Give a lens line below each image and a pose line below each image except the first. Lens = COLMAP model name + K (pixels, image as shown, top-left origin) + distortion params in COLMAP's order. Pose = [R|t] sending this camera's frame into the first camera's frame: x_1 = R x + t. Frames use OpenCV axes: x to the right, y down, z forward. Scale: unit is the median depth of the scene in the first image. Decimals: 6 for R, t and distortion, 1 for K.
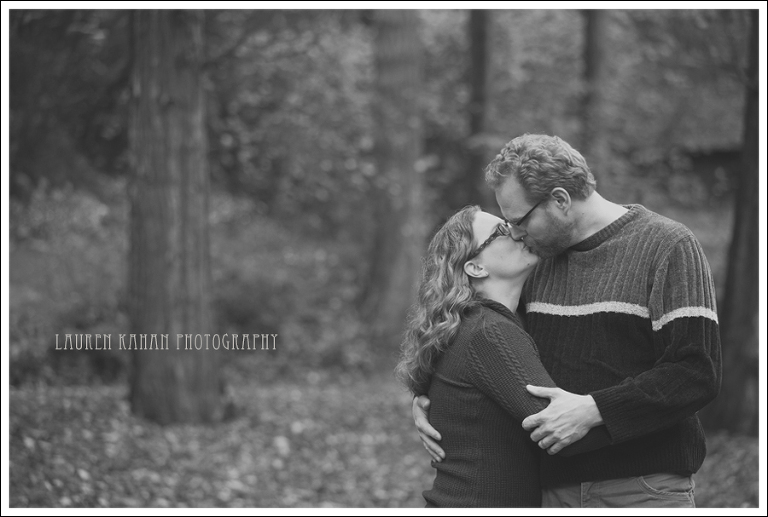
lens RADIAL K [[2618.7, 0, 381.6], [0, 2618.7, 253.9], [0, 0, 1]] dist [0.069197, 0.000000]
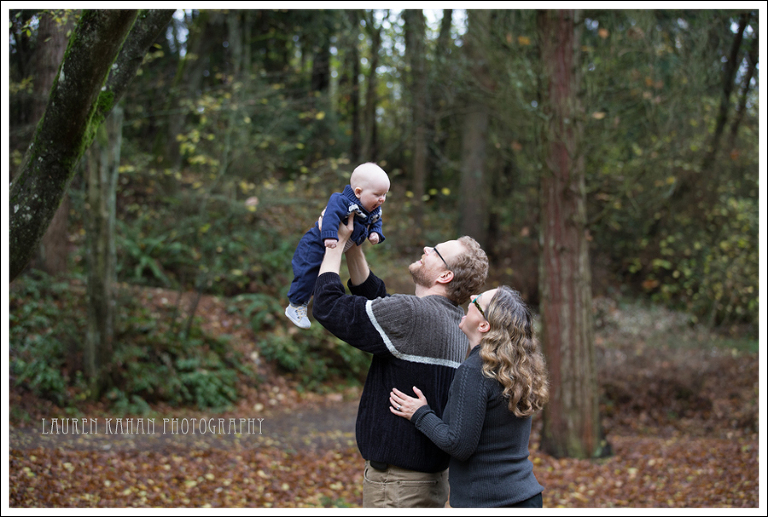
lens RADIAL K [[1848.6, 0, 384.1], [0, 1848.6, 259.7], [0, 0, 1]] dist [-0.077833, 0.000000]
pose [[0.950400, -0.007248, -0.310945, 0.121248], [-0.009123, 0.998649, -0.051160, 0.004001], [0.310896, 0.051459, 0.949050, -0.051985]]
